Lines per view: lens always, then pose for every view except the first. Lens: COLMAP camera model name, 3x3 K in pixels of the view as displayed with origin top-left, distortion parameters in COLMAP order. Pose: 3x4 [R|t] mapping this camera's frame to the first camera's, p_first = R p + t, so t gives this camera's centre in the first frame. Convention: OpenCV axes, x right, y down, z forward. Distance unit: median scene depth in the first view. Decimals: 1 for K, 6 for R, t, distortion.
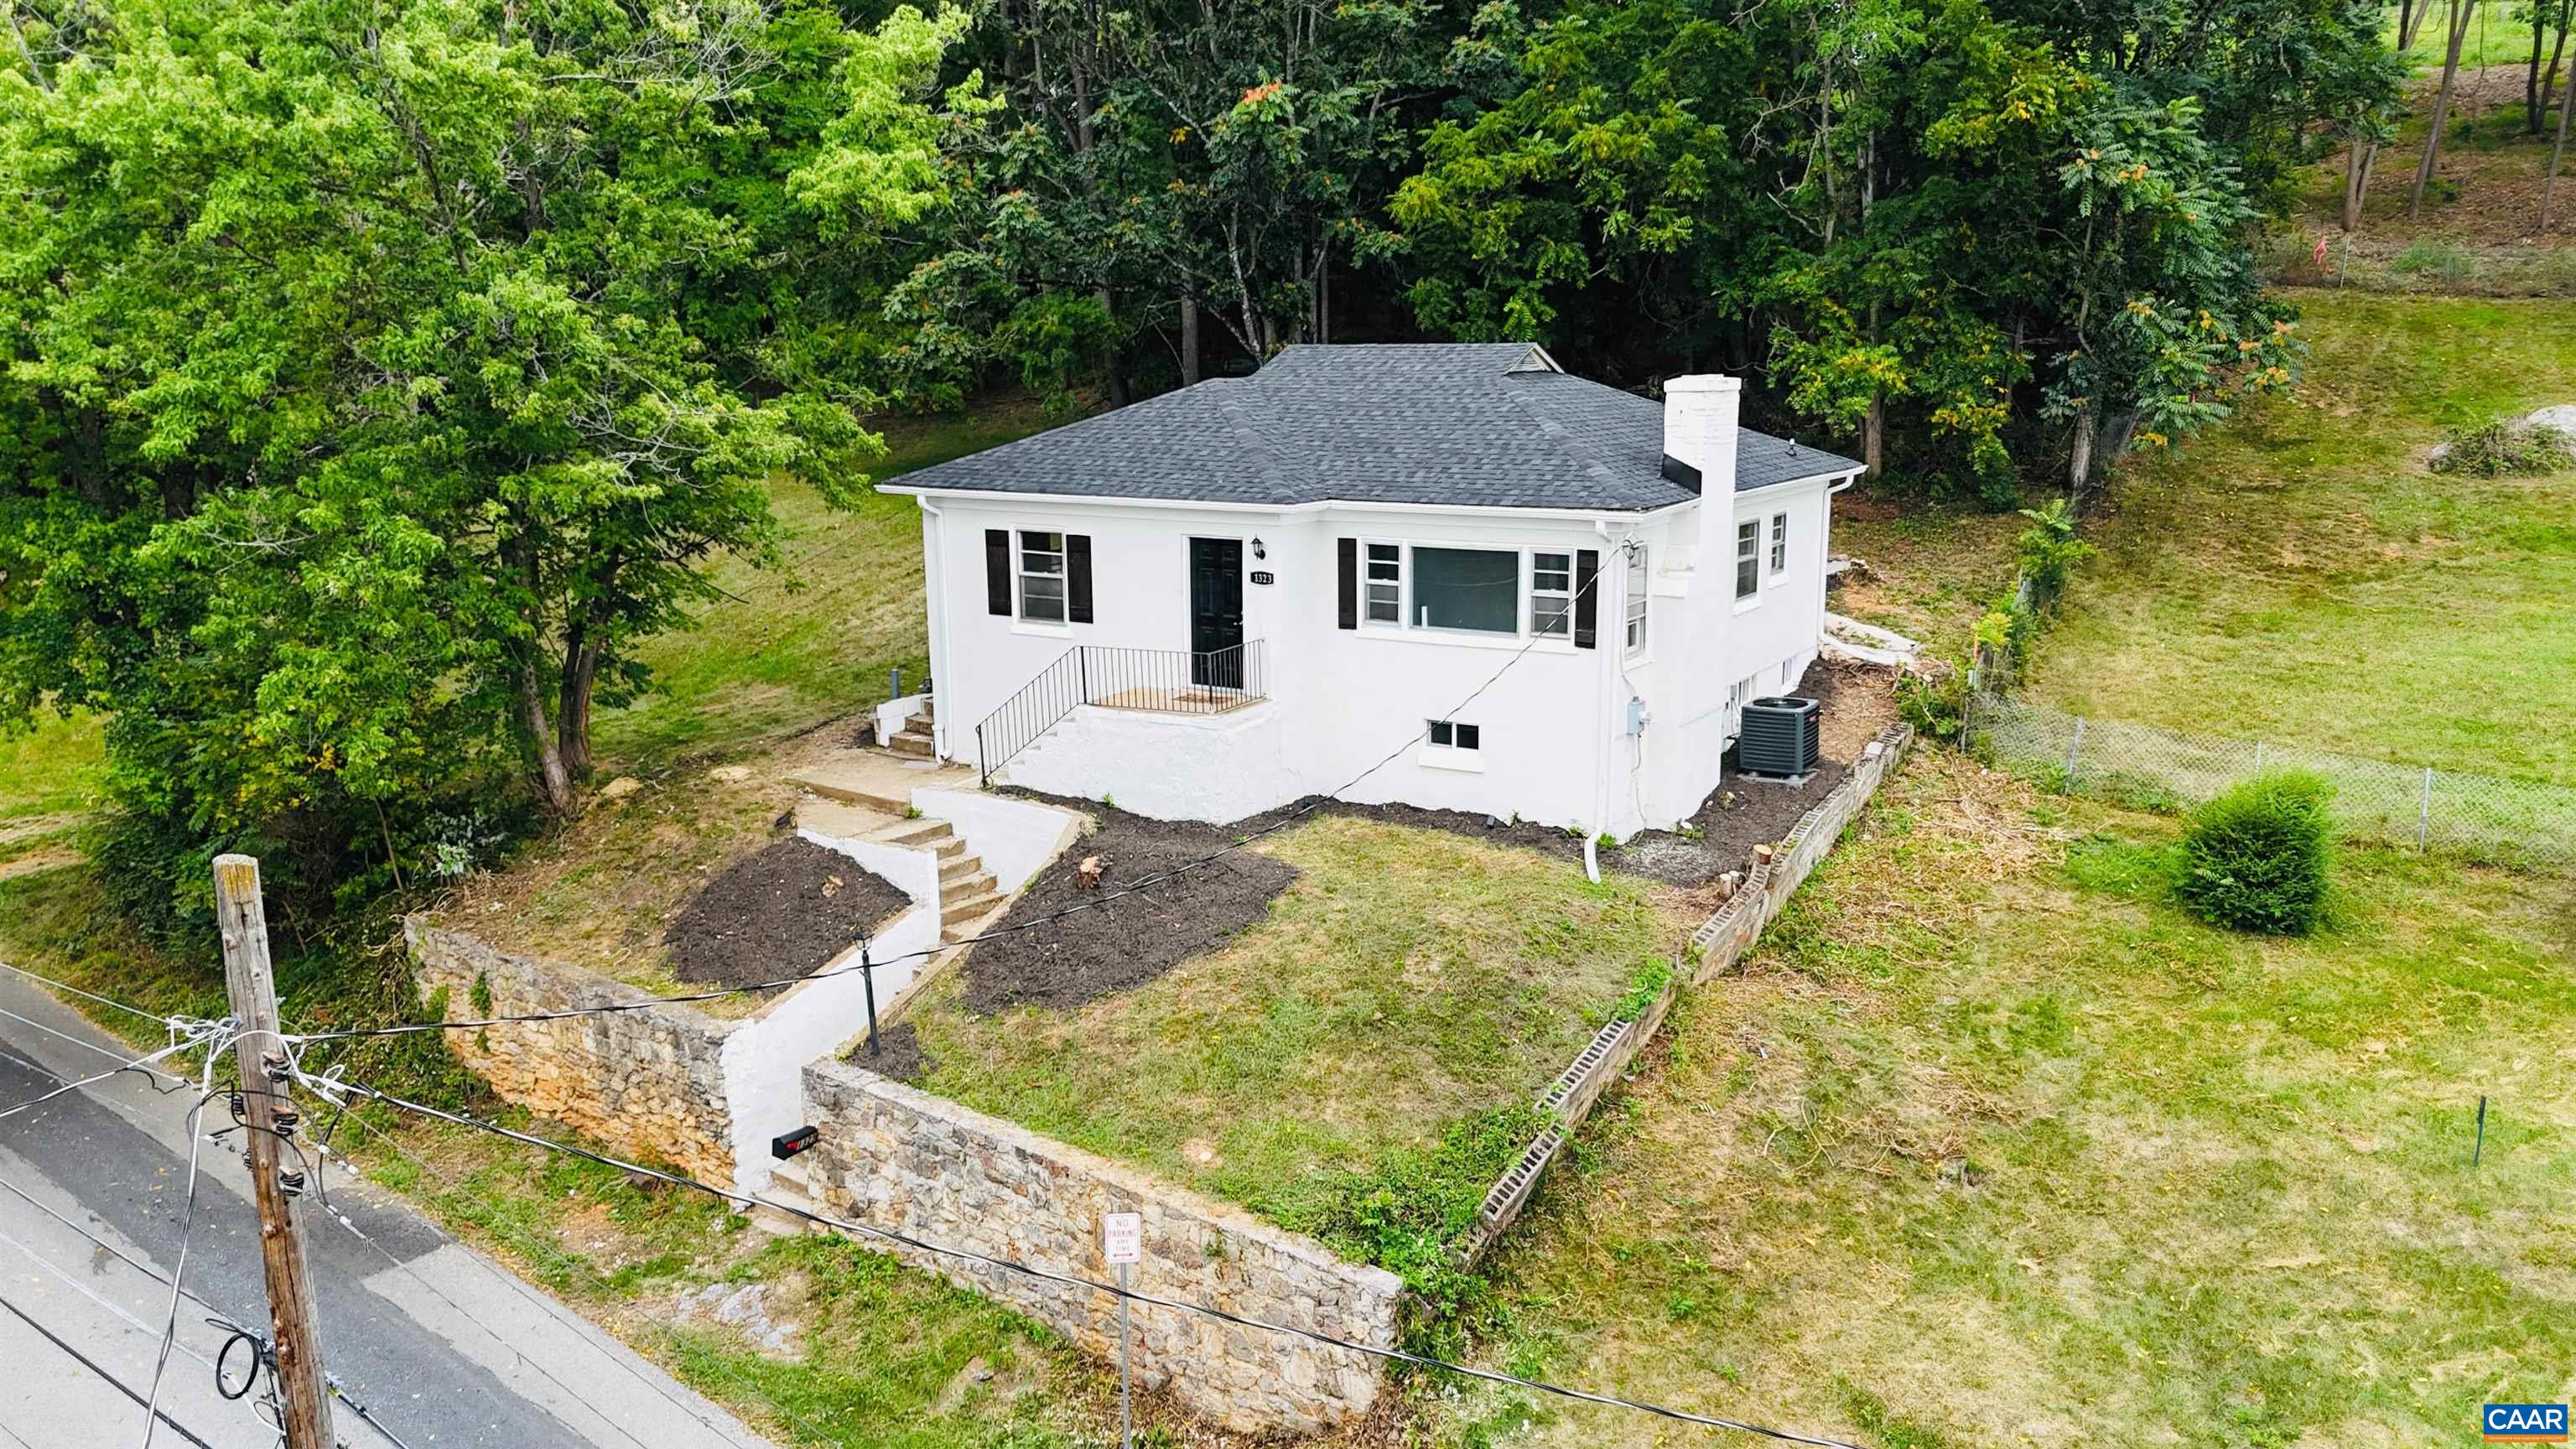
lens RADIAL K [[1903.0, 0, 1298.4], [0, 1903.0, 719.5], [0, 0, 1]] dist [0.059307, -0.055568]
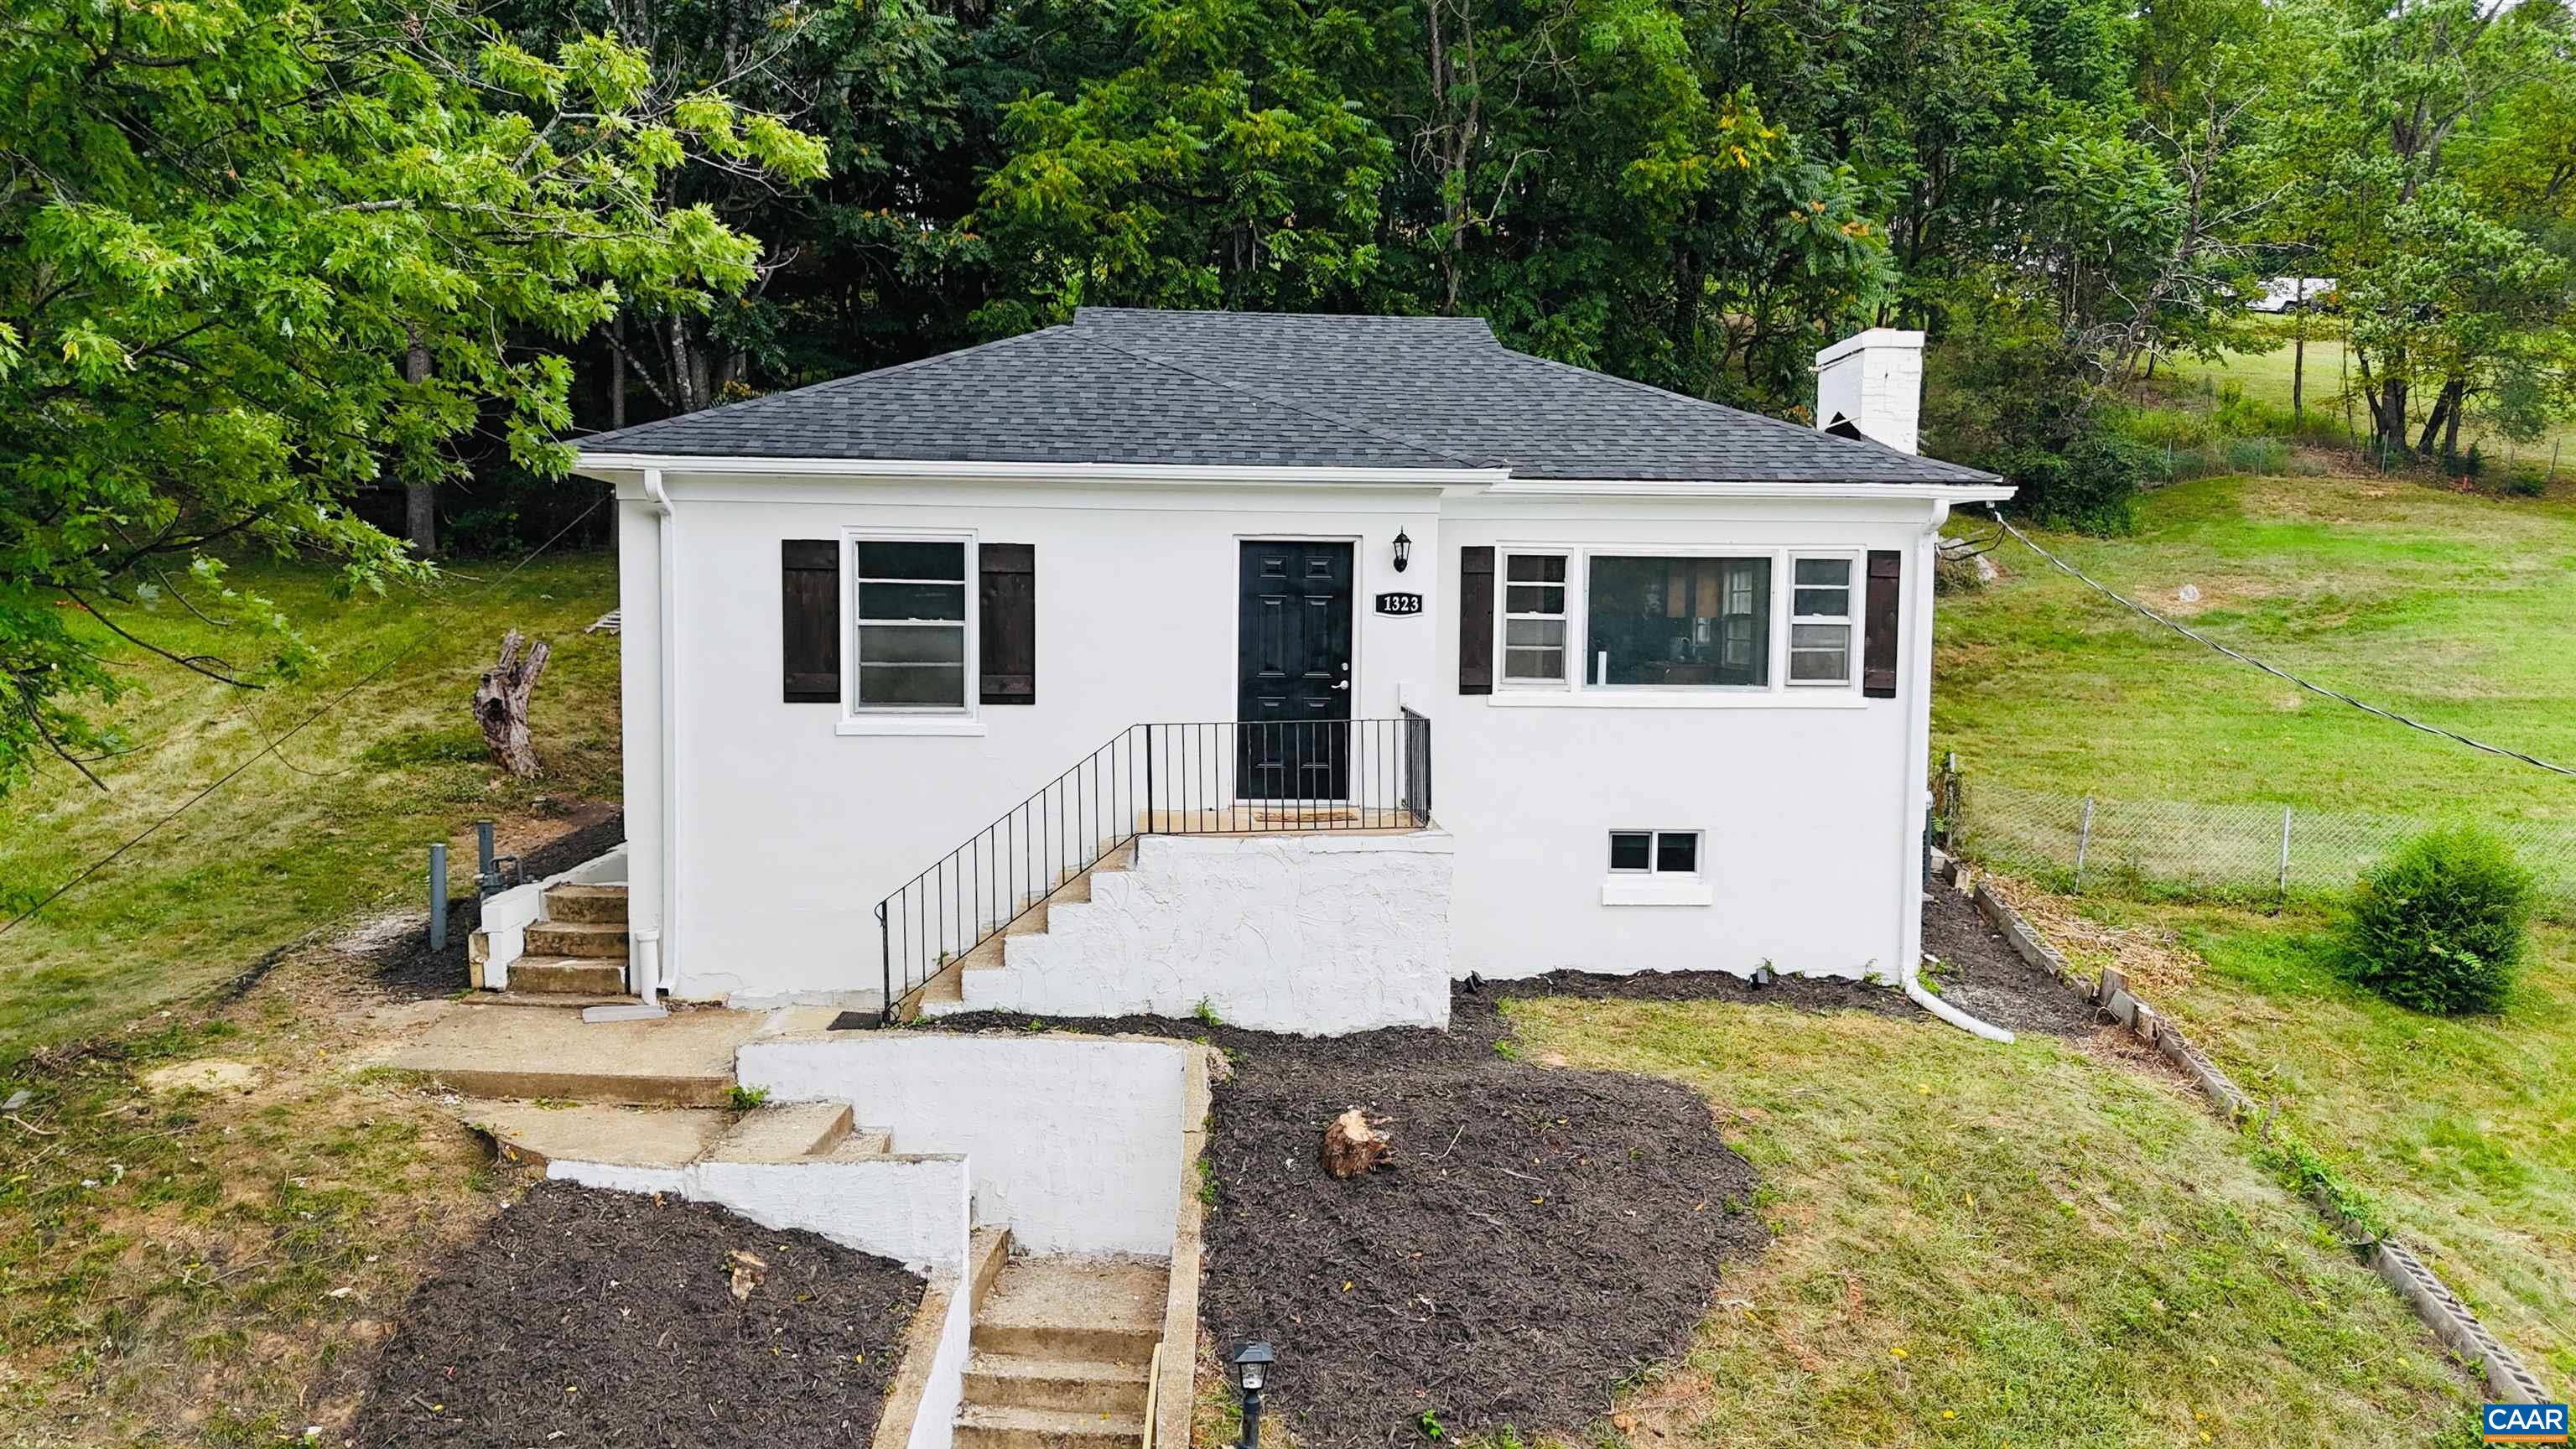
lens RADIAL K [[1911.3, 0, 1297.1], [0, 1911.3, 710.5], [0, 0, 1]] dist [0.043446, -0.029748]
pose [[0.820325, -0.017908, 0.571617, -0.384710], [0.095732, 0.989706, -0.106379, 0.018242], [-0.563828, 0.141987, 0.813596, 0.541427]]
